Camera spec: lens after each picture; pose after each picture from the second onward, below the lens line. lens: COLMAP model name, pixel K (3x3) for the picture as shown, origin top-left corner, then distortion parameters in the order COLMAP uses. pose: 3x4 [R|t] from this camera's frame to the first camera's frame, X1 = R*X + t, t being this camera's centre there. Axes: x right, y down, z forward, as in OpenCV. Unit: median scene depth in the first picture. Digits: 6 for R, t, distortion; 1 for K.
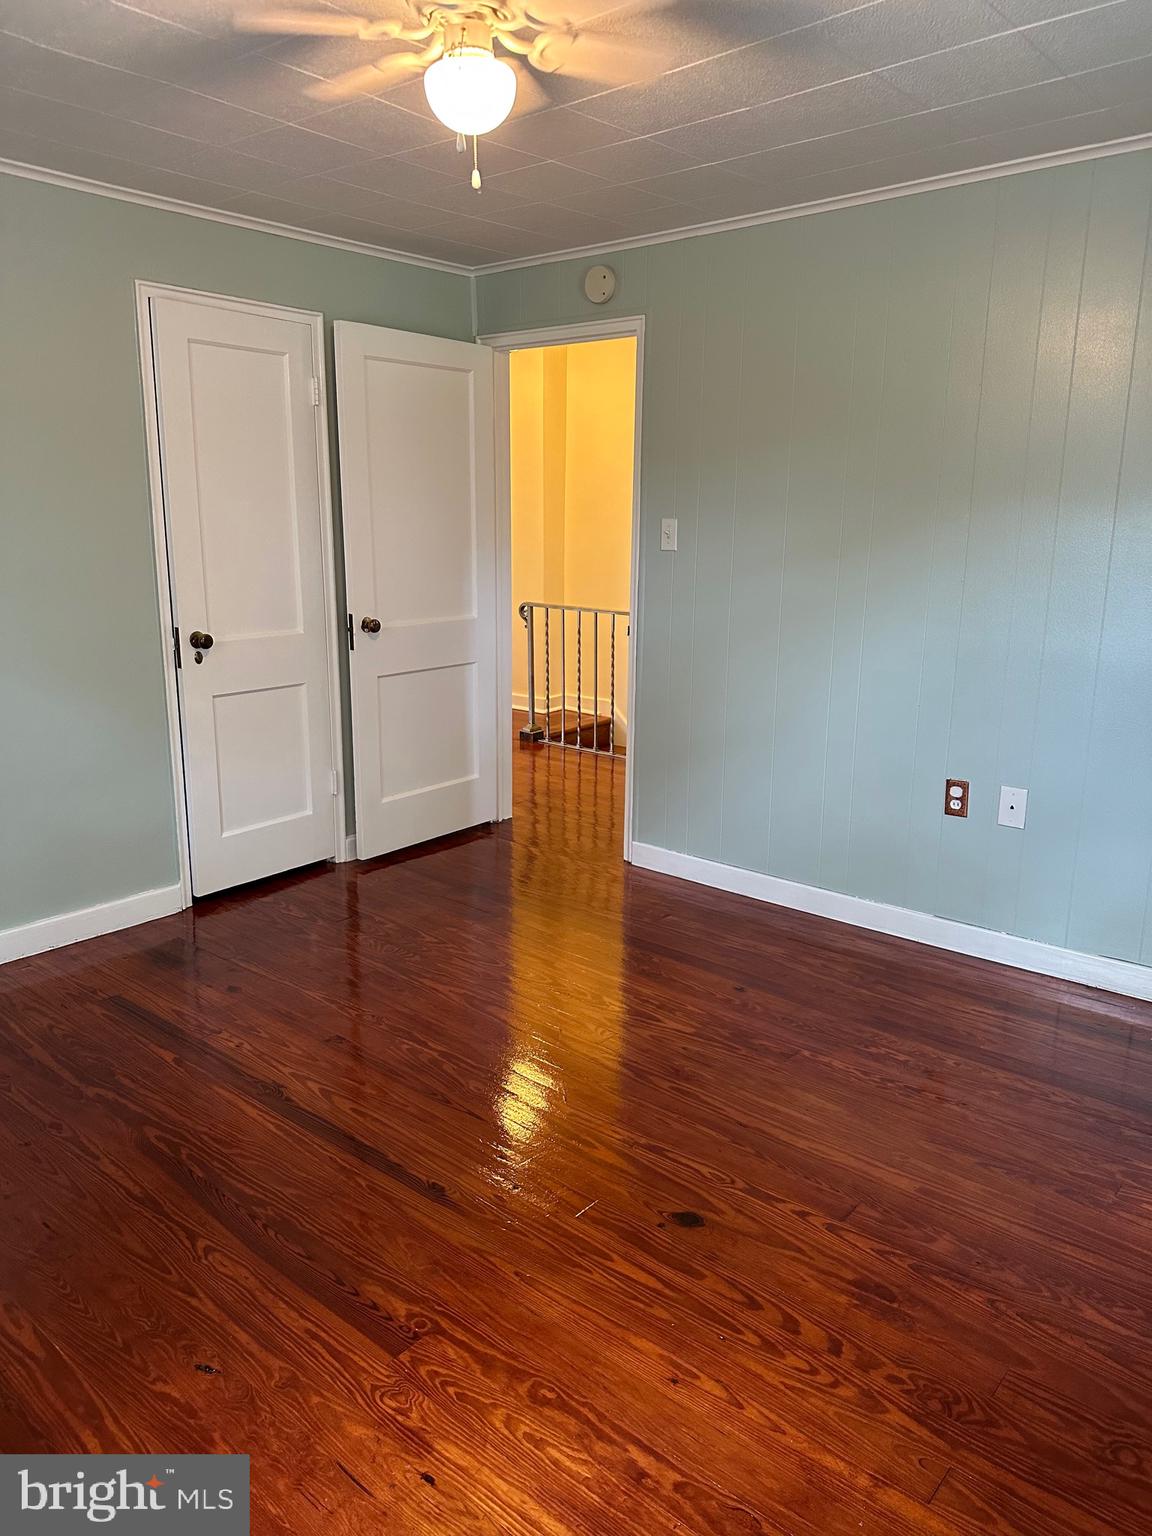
lens RADIAL K [[1092.5, 0, 577.6], [0, 1092.5, 768.9], [0, 0, 1]] dist [0.055847, -0.061536]
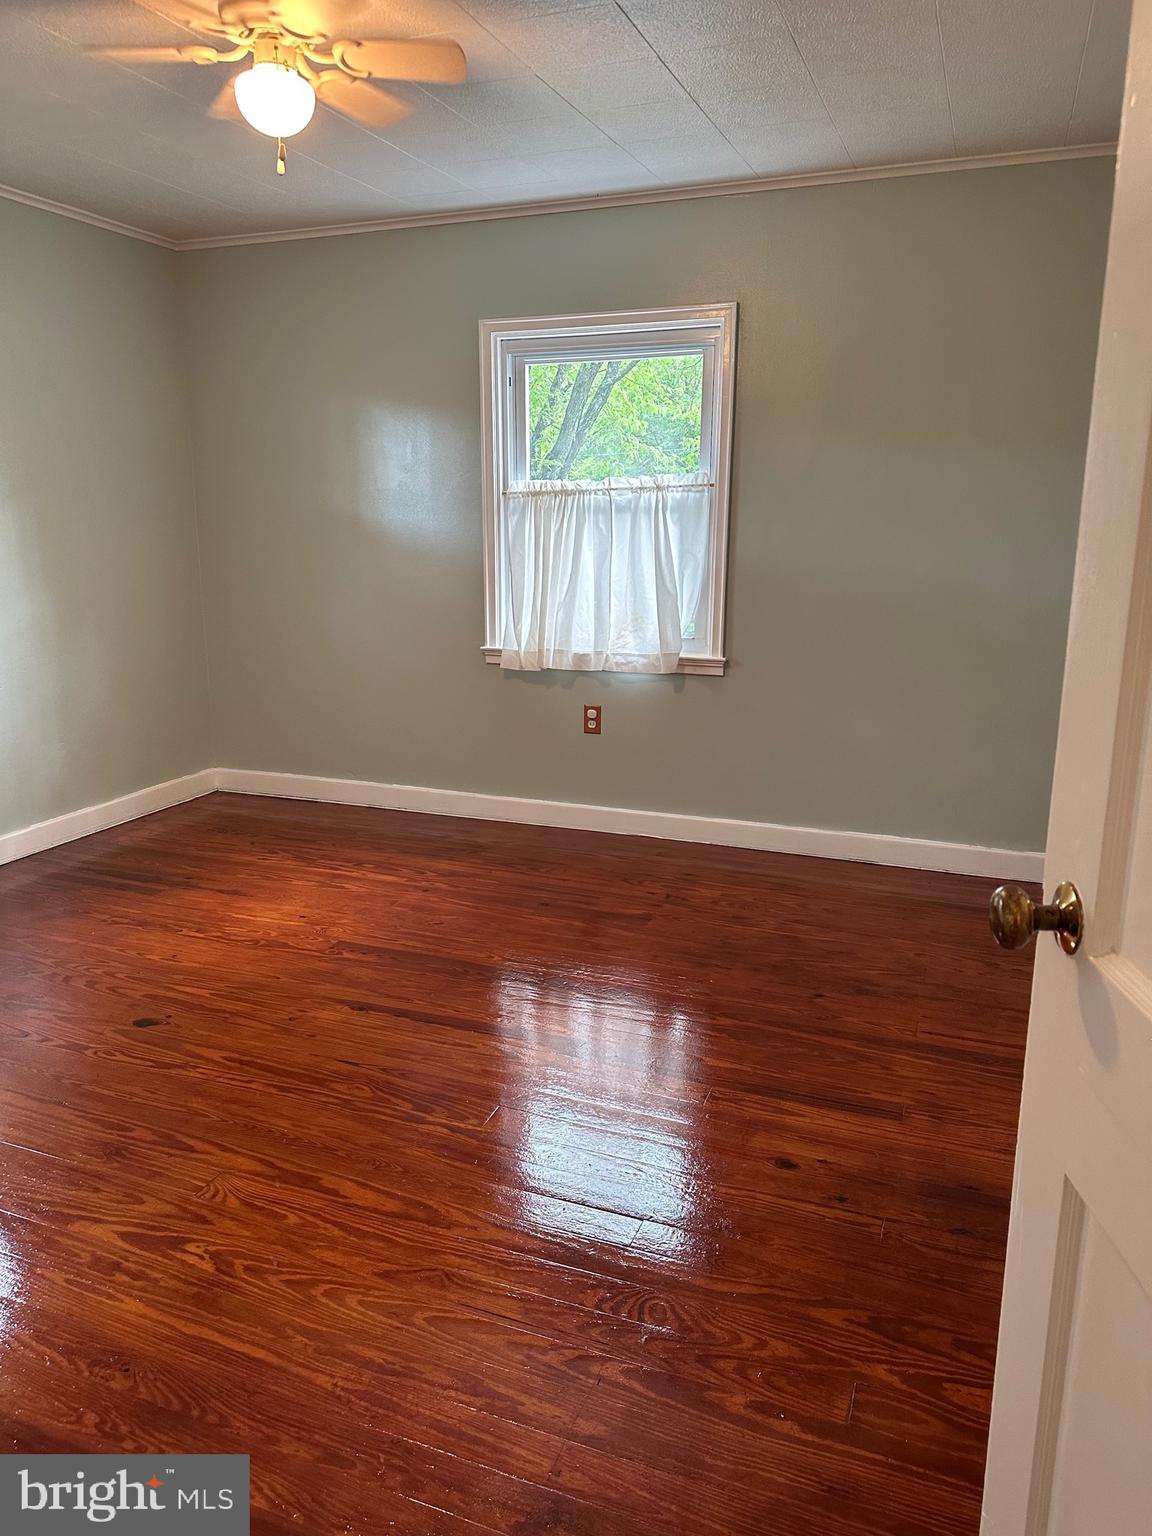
lens RADIAL K [[1092.5, 0, 571.3], [0, 1092.5, 763.2], [0, 0, 1]] dist [0.055847, -0.061536]
pose [[-0.947665, 0.062940, -0.313002, 0.012863], [-0.082750, 0.898451, 0.431205, -0.398391], [0.308357, 0.434539, -0.846222, 1.865100]]
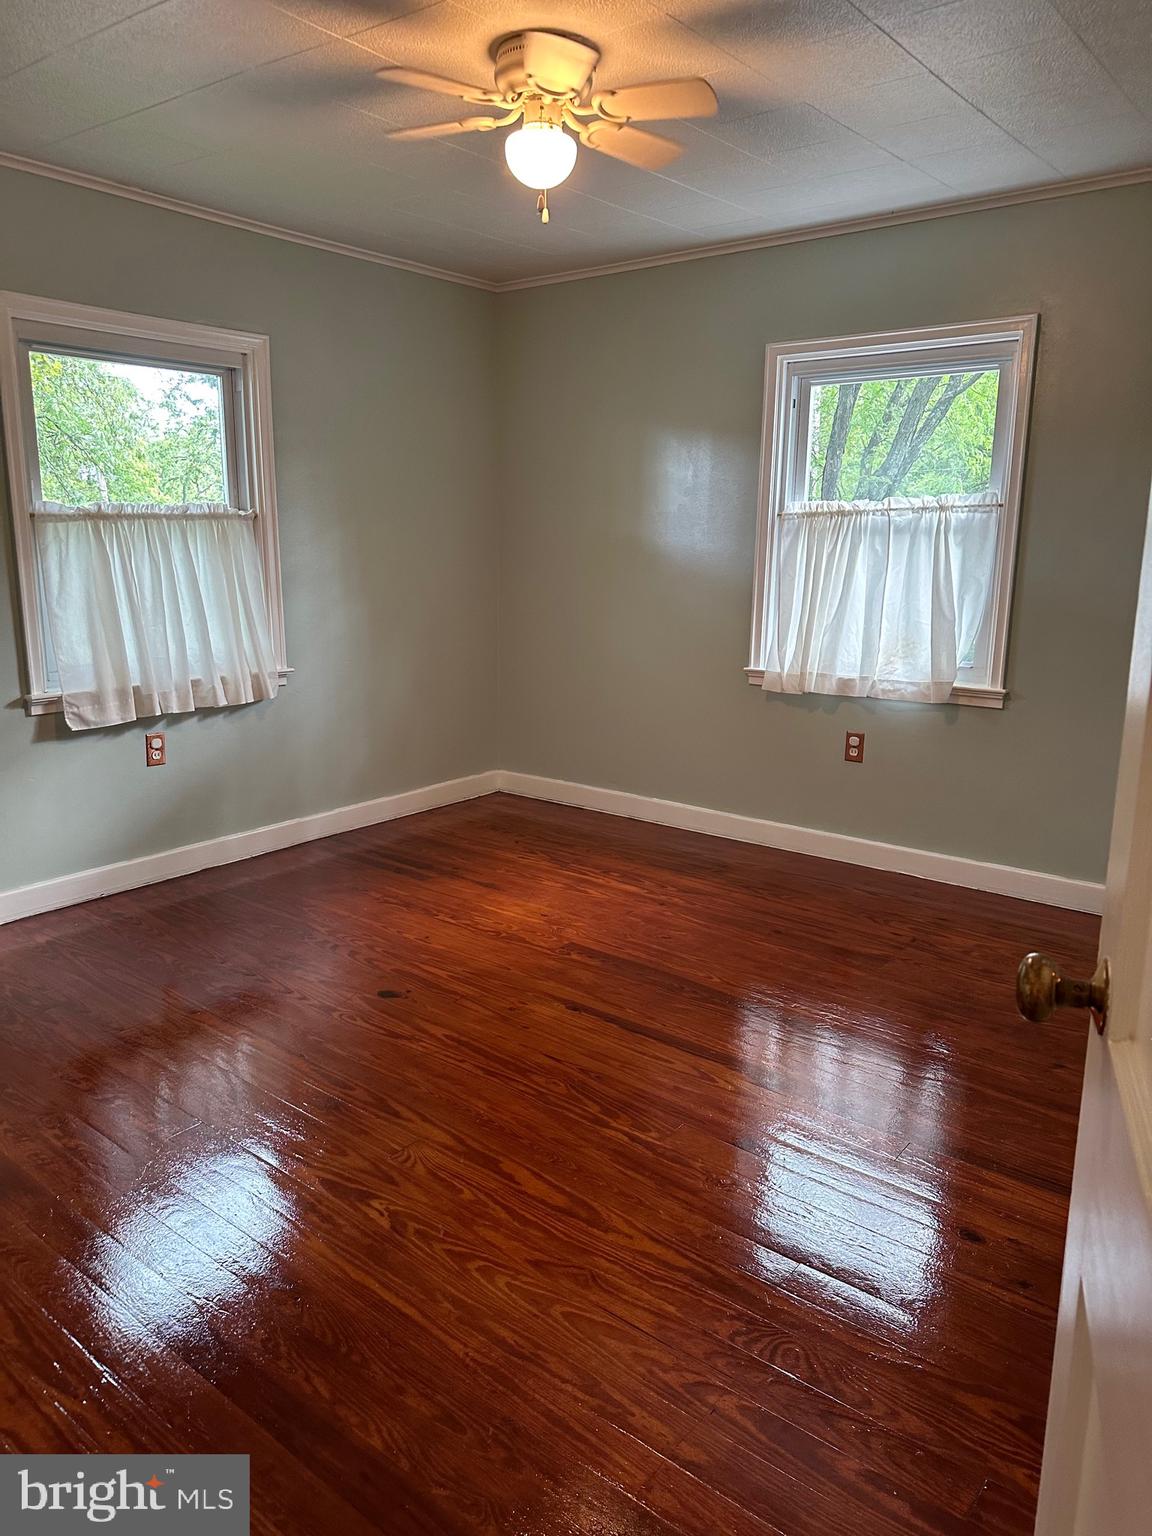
lens RADIAL K [[1092.5, 0, 566.3], [0, 1092.5, 758.0], [0, 0, 1]] dist [0.055847, -0.061536]
pose [[-0.999712, -0.010744, -0.021437, -0.082933], [-0.018909, 0.903016, 0.429191, -0.413872], [0.014747, 0.429473, -0.902959, 1.897488]]
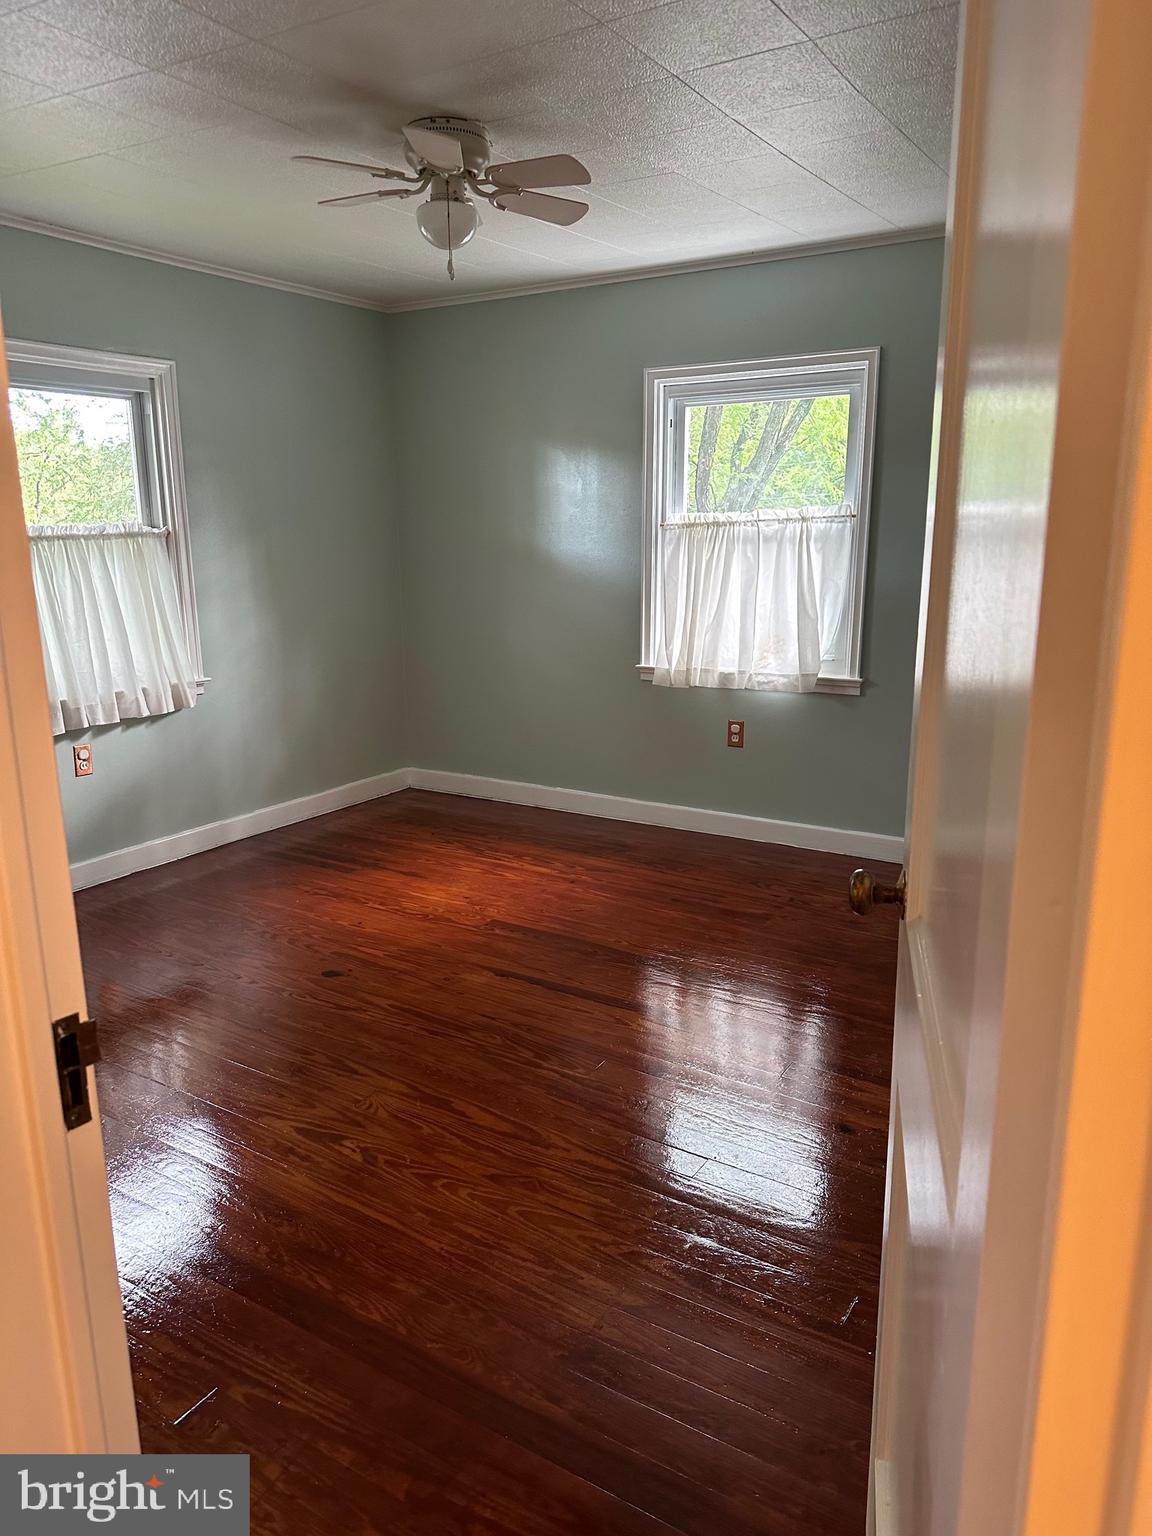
lens RADIAL K [[1092.5, 0, 572.3], [0, 1092.5, 778.4], [0, 0, 1]] dist [0.055847, -0.061536]
pose [[-0.990996, 0.030915, -0.130276, -0.038116], [-0.031126, 0.893133, 0.448714, -0.477739], [0.130226, 0.448729, -0.884129, 2.029284]]
